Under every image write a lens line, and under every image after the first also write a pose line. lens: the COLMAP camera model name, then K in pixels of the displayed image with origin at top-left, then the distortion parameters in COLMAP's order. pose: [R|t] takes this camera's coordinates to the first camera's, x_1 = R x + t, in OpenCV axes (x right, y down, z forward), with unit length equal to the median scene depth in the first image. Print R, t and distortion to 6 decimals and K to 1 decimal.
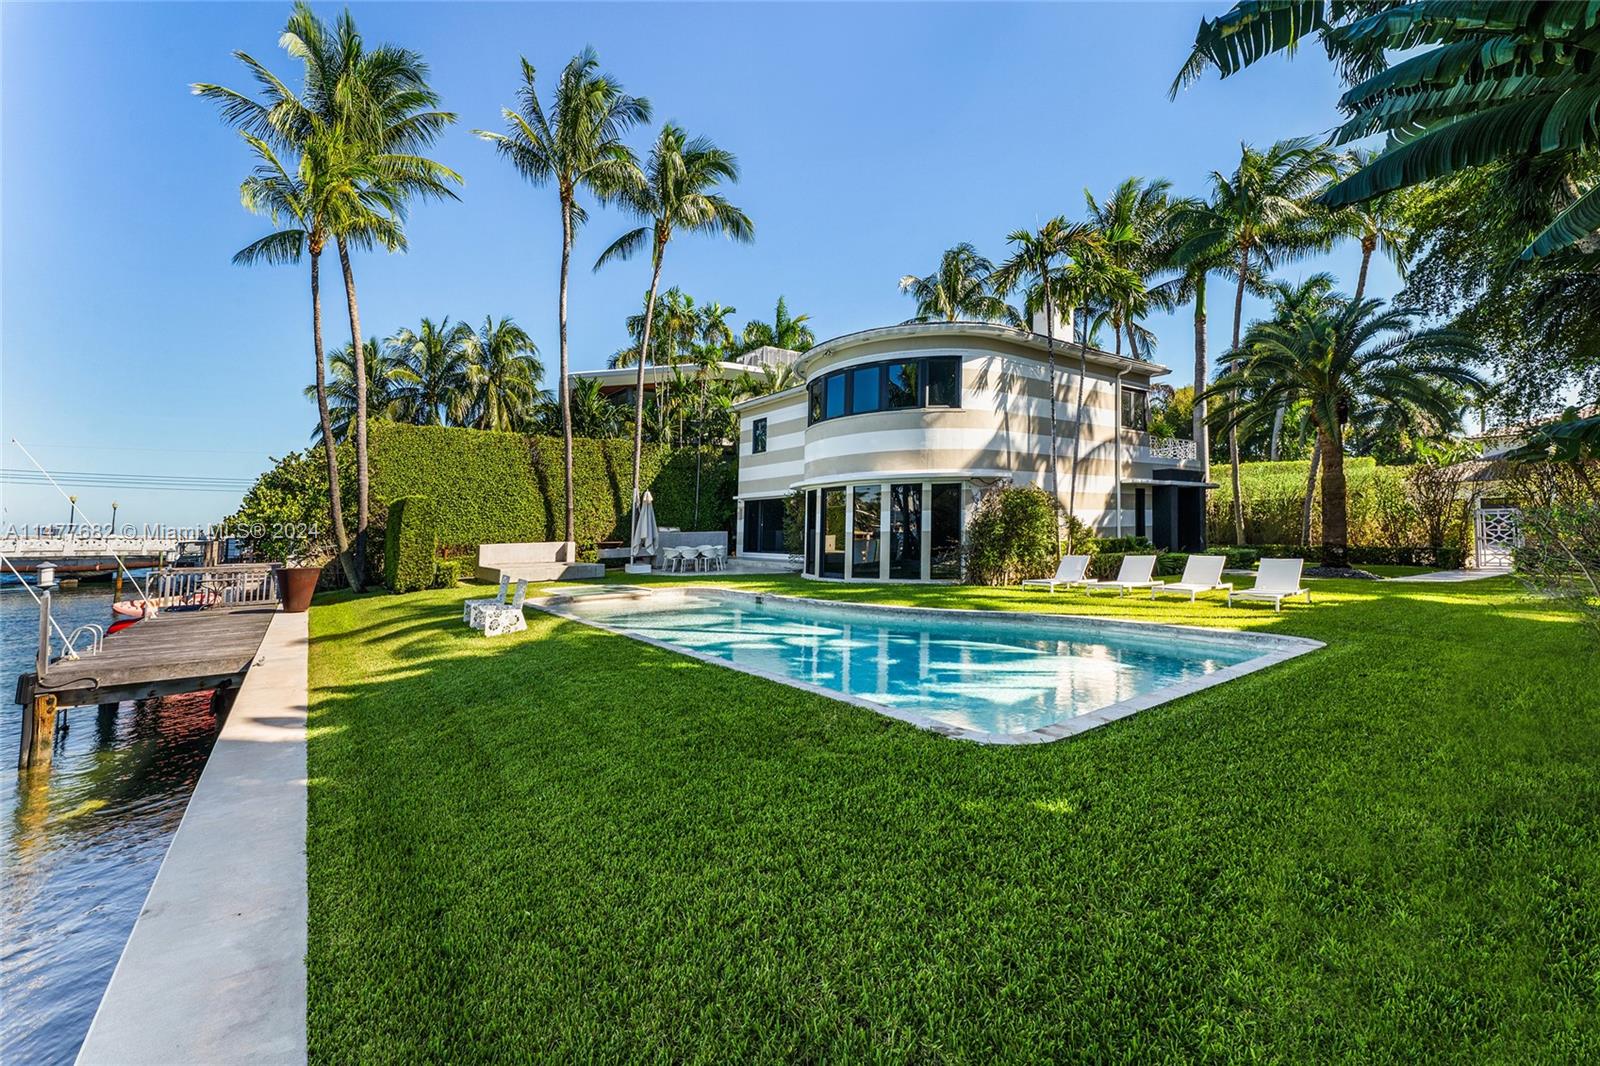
lens RADIAL K [[654.9, 0, 776.8], [0, 654.9, 522.6], [0, 0, 1]] dist [0.006679, -0.001126]
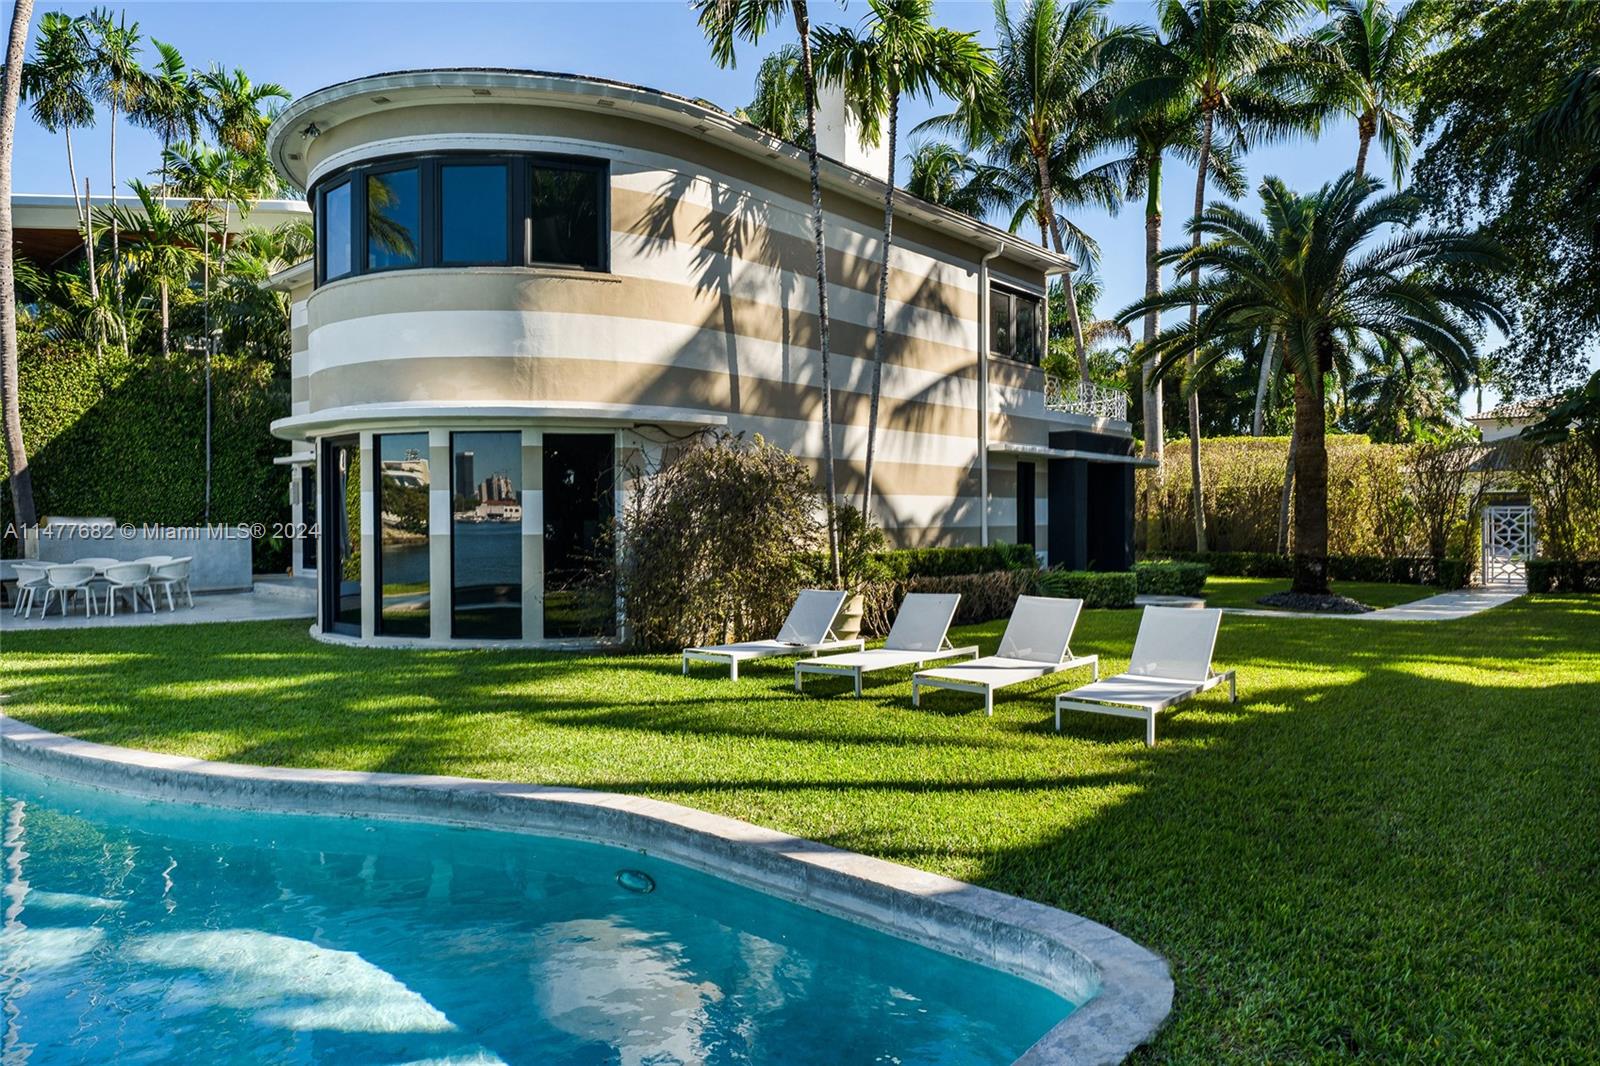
lens RADIAL K [[975.2, 0, 792.5], [0, 975.2, 525.6], [0, 0, 1]] dist [0.001517, 0.004197]
pose [[0.978964, 0.011849, 0.203688, 0.170654], [-0.014809, 0.999806, 0.013014, -0.003377], [-0.203494, -0.015757, 0.978949, 0.183145]]
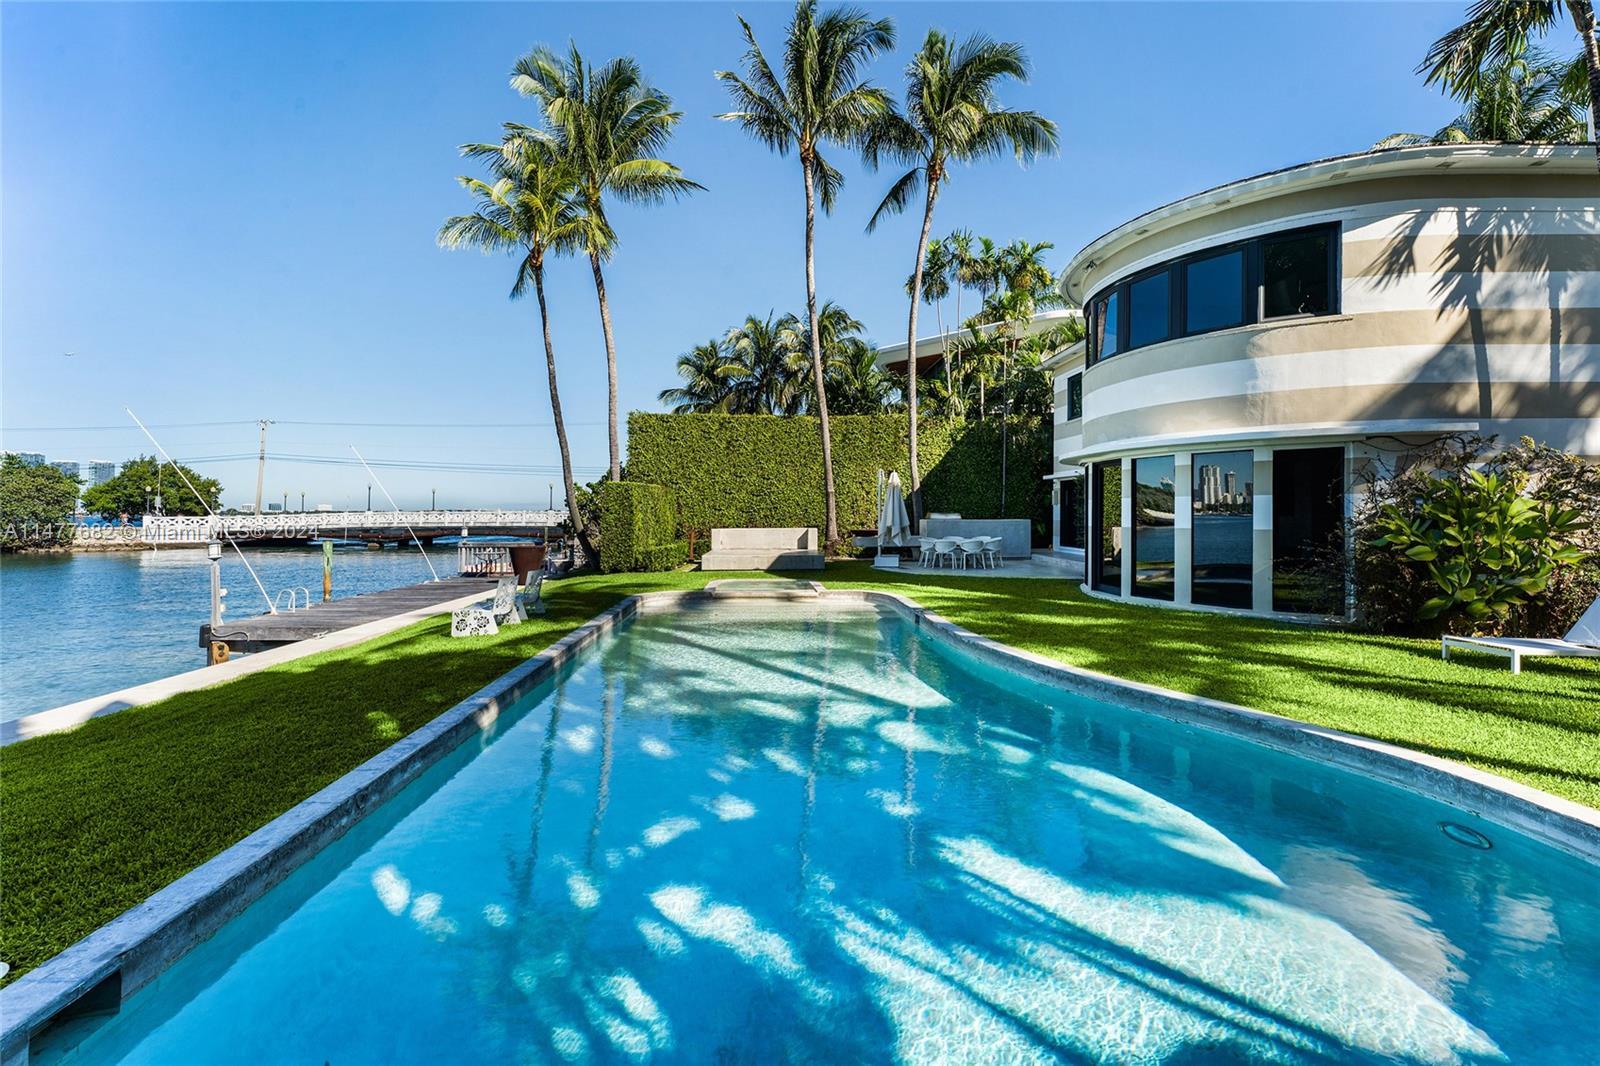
lens RADIAL K [[654.9, 0, 780.7], [0, 654.9, 504.7], [0, 0, 1]] dist [0.006679, -0.001126]
pose [[0.810732, 0.009506, -0.585340, 0.141661], [-0.008512, 0.999954, 0.004450, -0.005514], [0.585356, 0.001374, 0.810775, 0.163300]]
